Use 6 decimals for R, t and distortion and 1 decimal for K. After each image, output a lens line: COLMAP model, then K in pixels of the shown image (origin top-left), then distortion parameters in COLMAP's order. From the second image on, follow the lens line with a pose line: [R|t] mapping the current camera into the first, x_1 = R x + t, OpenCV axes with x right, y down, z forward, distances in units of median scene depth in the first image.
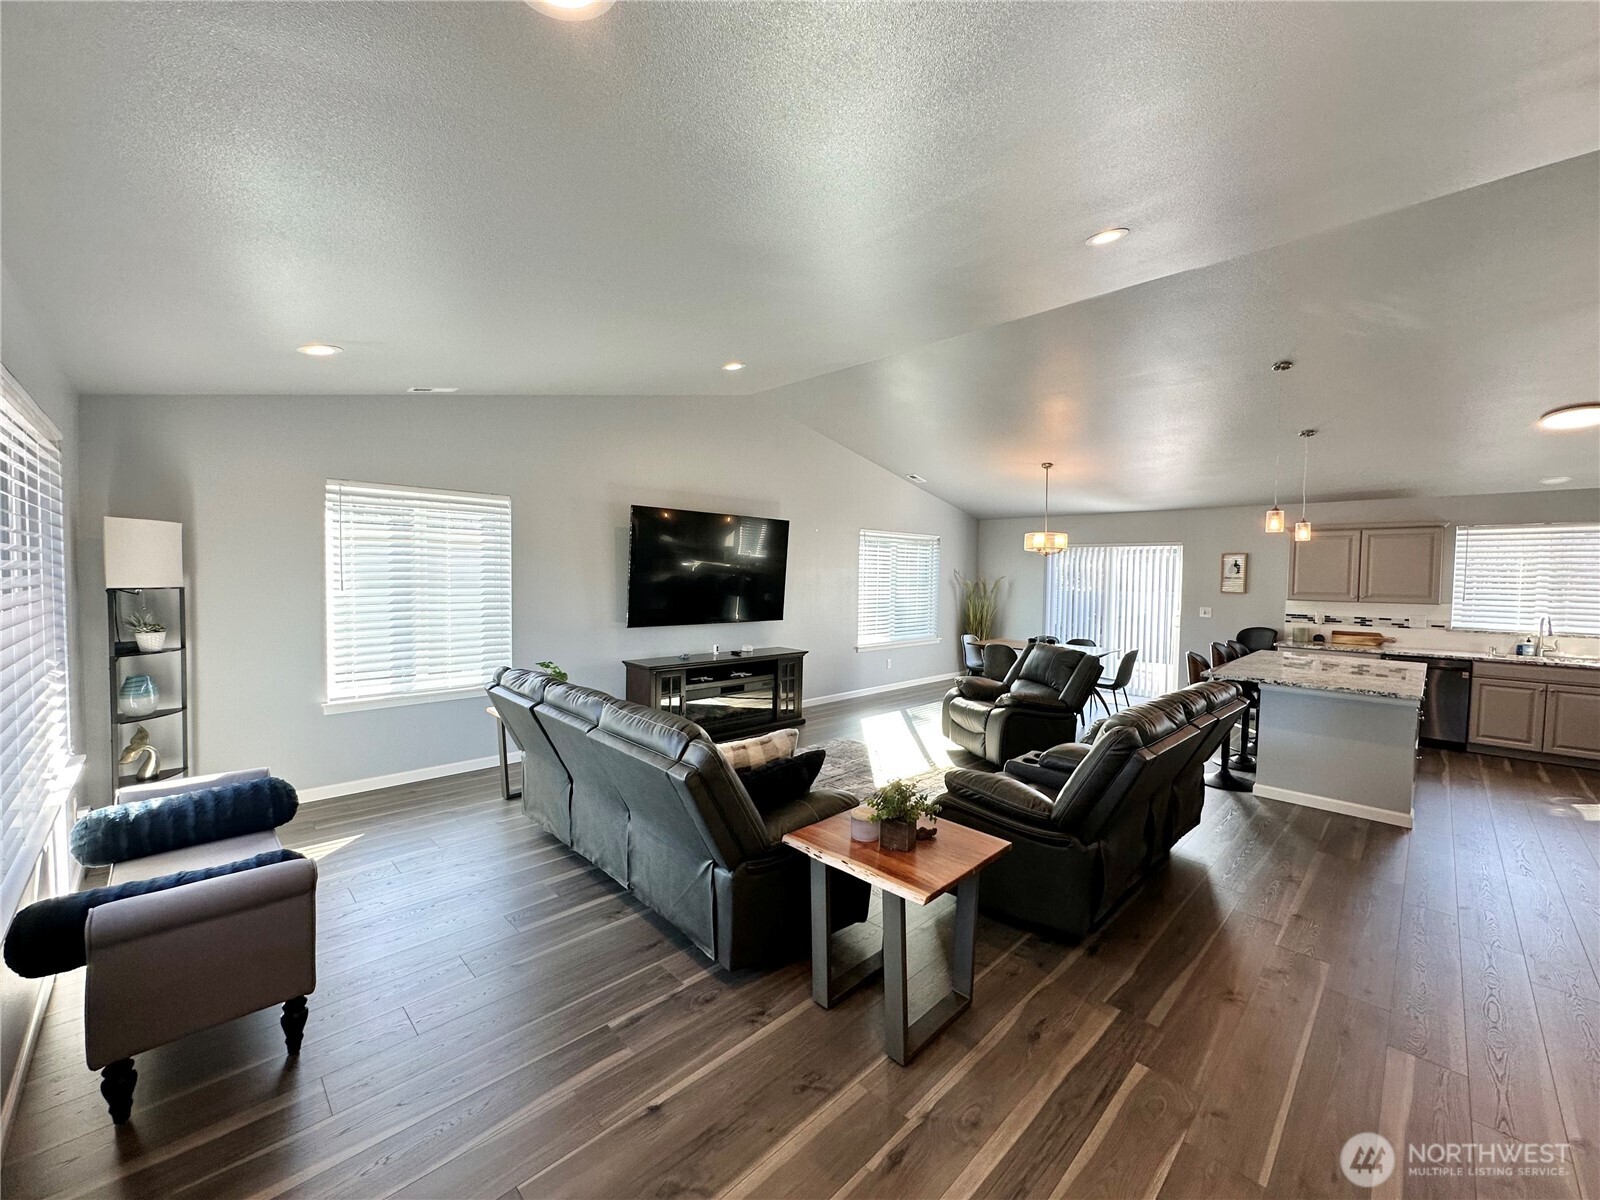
lens RADIAL K [[635.6, 0, 797.1], [0, 635.6, 605.2], [0, 0, 1]] dist [-0.003748, 0.000425]
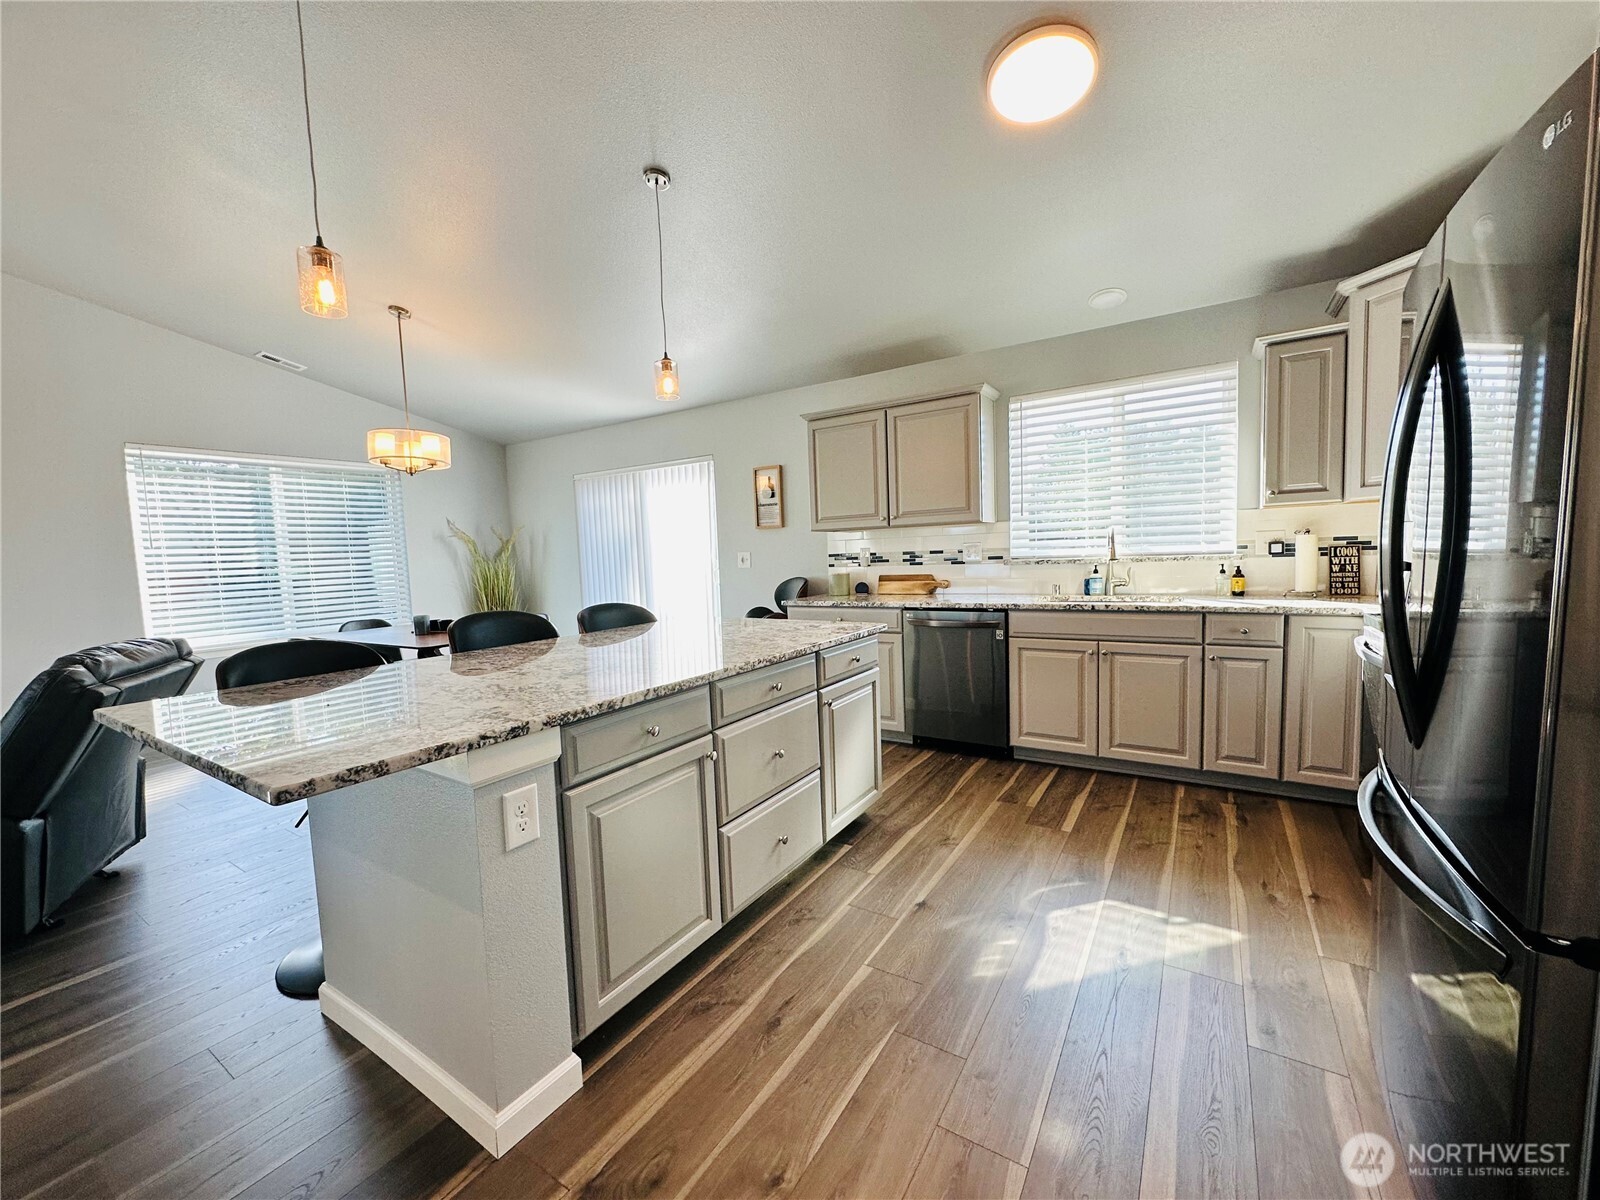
lens RADIAL K [[635.6, 0, 800.5], [0, 635.6, 599.9], [0, 0, 1]] dist [-0.003748, 0.000425]
pose [[0.974593, -0.063661, 0.214744, 0.653348], [0.058678, 0.997841, 0.029503, 0.043323], [-0.216159, -0.016153, 0.976225, 0.401576]]
